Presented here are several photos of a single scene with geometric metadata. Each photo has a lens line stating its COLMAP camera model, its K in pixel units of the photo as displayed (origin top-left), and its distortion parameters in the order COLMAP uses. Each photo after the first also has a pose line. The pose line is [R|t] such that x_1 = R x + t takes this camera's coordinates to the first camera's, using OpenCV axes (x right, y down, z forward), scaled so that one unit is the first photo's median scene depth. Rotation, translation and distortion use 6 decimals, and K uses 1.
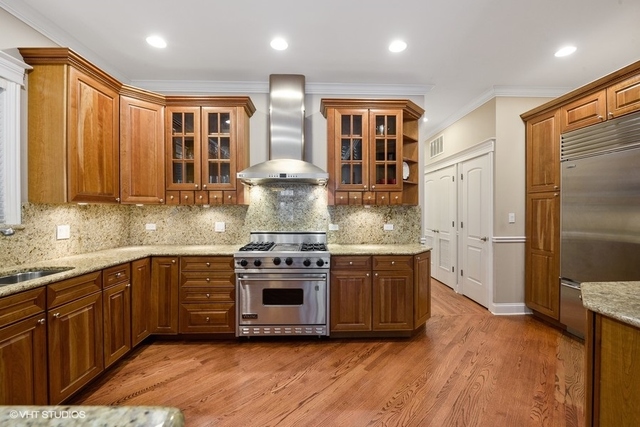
lens RADIAL K [[269.7, 0, 320.0], [0, 269.7, 213.5], [0, 0, 1]] dist [0.000157, 0.000040]
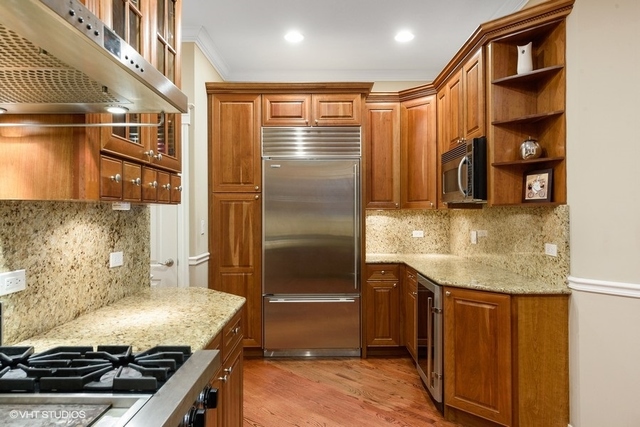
lens RADIAL K [[417.6, 0, 320.0], [0, 417.6, 213.5], [0, 0, 1]] dist [0.001534, 0.000296]
pose [[0.019547, 0.002459, 0.999806, -0.400705], [0.014973, 0.999884, -0.002752, -0.012299], [-0.999697, 0.015024, 0.019508, 0.766320]]
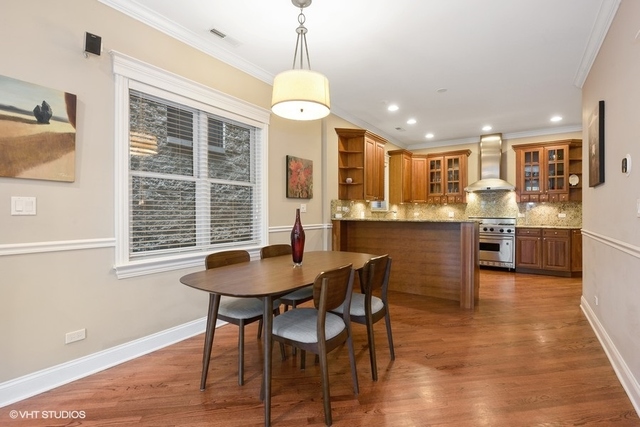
lens RADIAL K [[306.4, 0, 320.0], [0, 306.4, 213.5], [0, 0, 1]] dist [-0.003856, -0.000423]
pose [[0.812418, 0.003302, -0.583067, 0.161937], [-0.006860, 0.999969, -0.003895, 0.062607], [0.583036, 0.007164, 0.812415, -1.476472]]
